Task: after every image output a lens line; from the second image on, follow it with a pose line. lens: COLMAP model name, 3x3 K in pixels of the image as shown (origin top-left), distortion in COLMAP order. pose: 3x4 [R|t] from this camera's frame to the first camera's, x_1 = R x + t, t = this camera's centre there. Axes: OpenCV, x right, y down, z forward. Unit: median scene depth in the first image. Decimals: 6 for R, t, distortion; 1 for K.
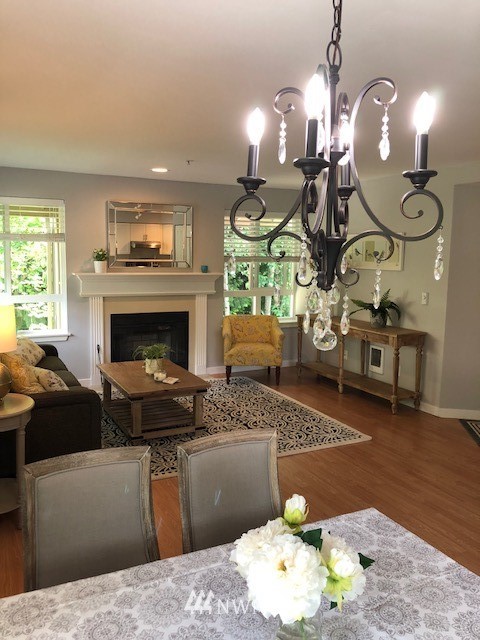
lens RADIAL K [[525.5, 0, 242.2], [0, 525.5, 314.4], [0, 0, 1]] dist [0.044947, -0.049099]
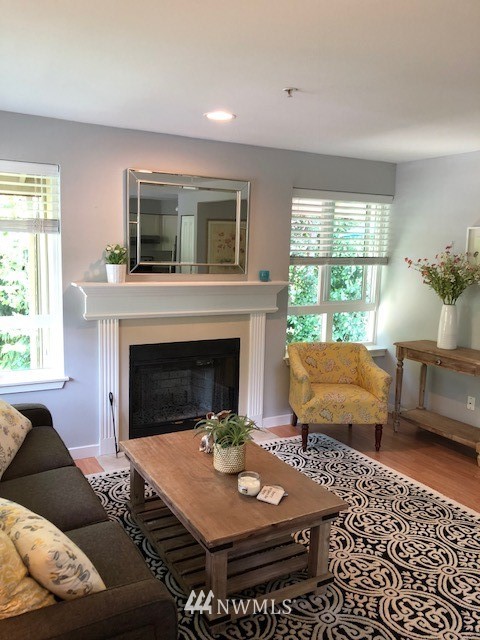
lens RADIAL K [[525.5, 0, 233.5], [0, 525.5, 324.4], [0, 0, 1]] dist [0.044947, -0.049099]
pose [[0.999529, 0.004704, 0.030318, -0.147130], [-0.005552, 0.999593, 0.027965, -0.047685], [-0.030174, -0.028120, 0.999149, 0.361161]]
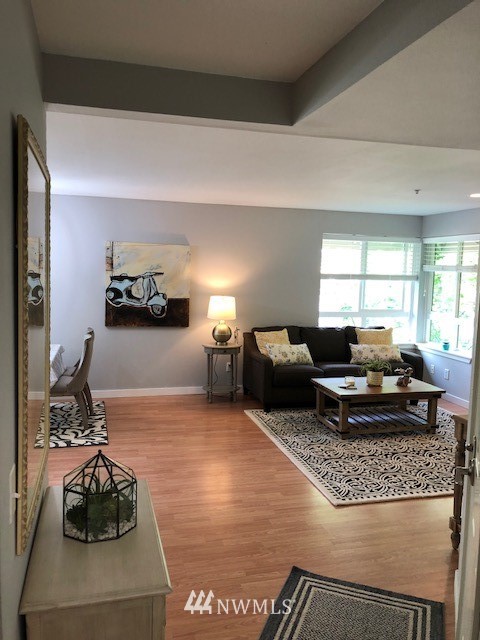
lens RADIAL K [[525.5, 0, 234.7], [0, 525.5, 318.2], [0, 0, 1]] dist [0.044947, -0.049099]
pose [[-0.223026, 0.071495, -0.972187, 0.822885], [-0.139520, 0.984698, 0.104422, -0.088560], [0.964776, 0.158929, -0.209638, 0.757966]]
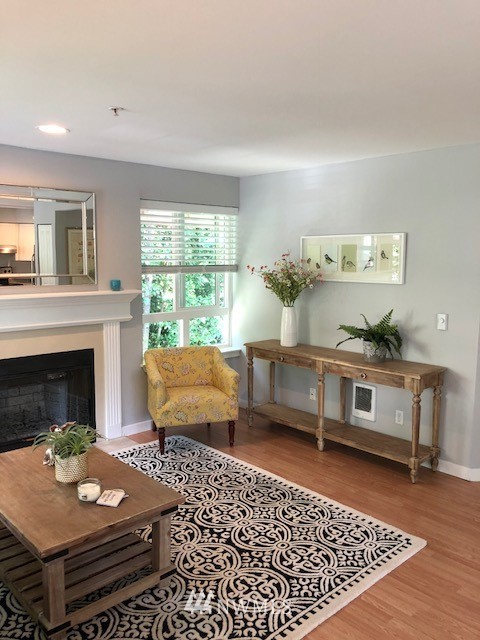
lens RADIAL K [[525.5, 0, 244.8], [0, 525.5, 318.4], [0, 0, 1]] dist [0.044947, -0.049099]
pose [[0.960803, -0.041206, 0.274151, -0.111974], [0.040681, 0.999143, 0.007603, -0.046794], [-0.274230, 0.003848, 0.961657, 0.328290]]
